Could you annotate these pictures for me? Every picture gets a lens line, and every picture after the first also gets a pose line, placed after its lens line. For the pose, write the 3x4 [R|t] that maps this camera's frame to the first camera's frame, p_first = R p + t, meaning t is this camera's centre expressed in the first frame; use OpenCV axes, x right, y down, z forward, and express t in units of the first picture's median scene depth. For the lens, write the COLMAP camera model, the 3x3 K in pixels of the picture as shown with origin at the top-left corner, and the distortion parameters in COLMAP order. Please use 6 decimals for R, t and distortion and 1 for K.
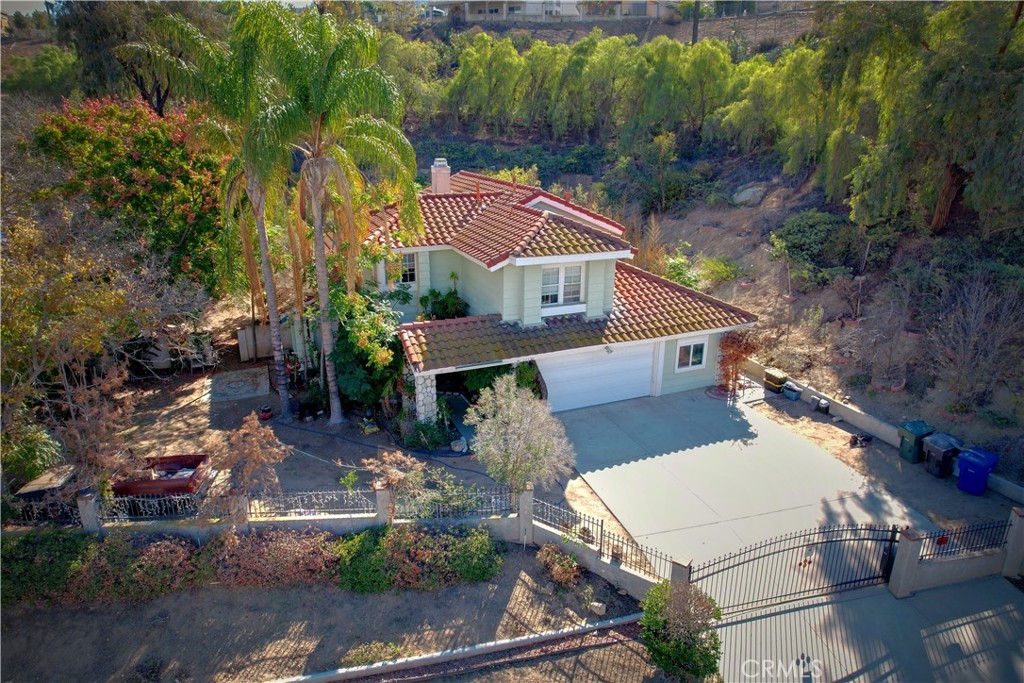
lens RADIAL K [[647.1, 0, 512.0], [0, 647.1, 341.5], [0, 0, 1]] dist [-0.089031, 0.073932]
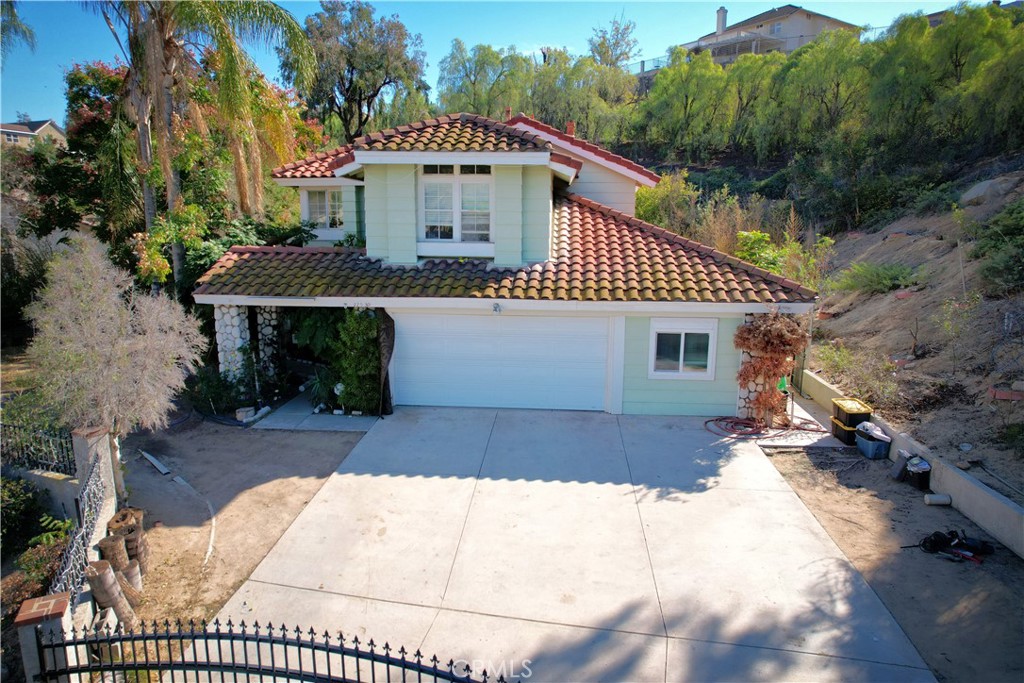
lens RADIAL K [[647.1, 0, 512.0], [0, 647.1, 341.5], [0, 0, 1]] dist [-0.089031, 0.073932]
pose [[0.886904, 0.089267, -0.453246, 0.410270], [-0.152171, 0.982847, -0.104193, 0.096911], [0.436170, 0.161380, 0.885275, 0.428861]]
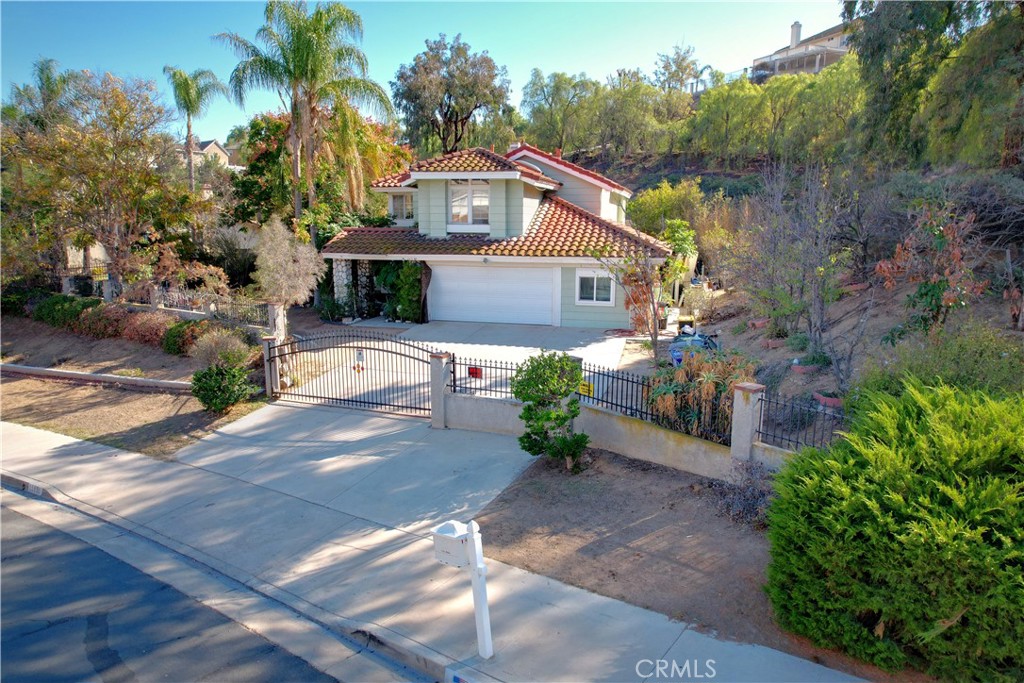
lens RADIAL K [[647.1, 0, 512.0], [0, 647.1, 341.5], [0, 0, 1]] dist [-0.089031, 0.073932]
pose [[0.792204, 0.111093, -0.600059, 0.783878], [-0.199433, 0.976431, -0.082521, 0.207012], [0.576749, 0.185045, 0.795688, 0.175677]]
